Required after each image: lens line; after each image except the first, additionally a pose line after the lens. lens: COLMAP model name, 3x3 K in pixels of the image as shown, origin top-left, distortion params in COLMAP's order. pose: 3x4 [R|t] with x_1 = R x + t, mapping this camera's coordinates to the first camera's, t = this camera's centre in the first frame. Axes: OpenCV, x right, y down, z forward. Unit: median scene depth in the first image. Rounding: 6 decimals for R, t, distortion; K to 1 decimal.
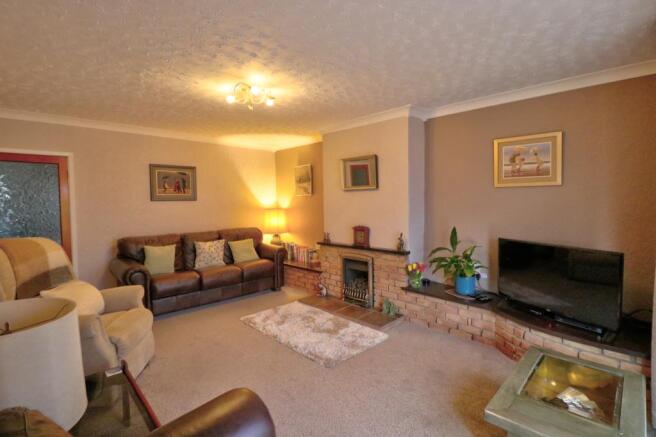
lens RADIAL K [[309.4, 0, 330.0], [0, 309.4, 210.5], [0, 0, 1]] dist [-0.013792, -0.000576]
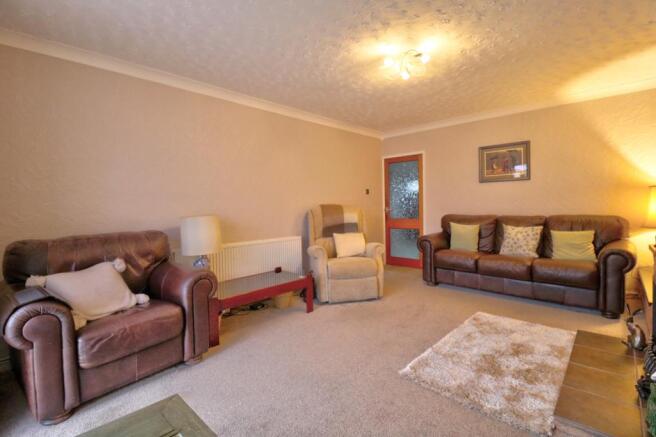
lens RADIAL K [[309.4, 0, 330.0], [0, 309.4, 210.5], [0, 0, 1]] dist [-0.013792, -0.000576]
pose [[0.025227, 0.026138, -0.999340, 0.447555], [-0.009405, 0.999620, 0.025908, 0.040499], [0.999637, 0.008746, 0.025464, 0.465282]]
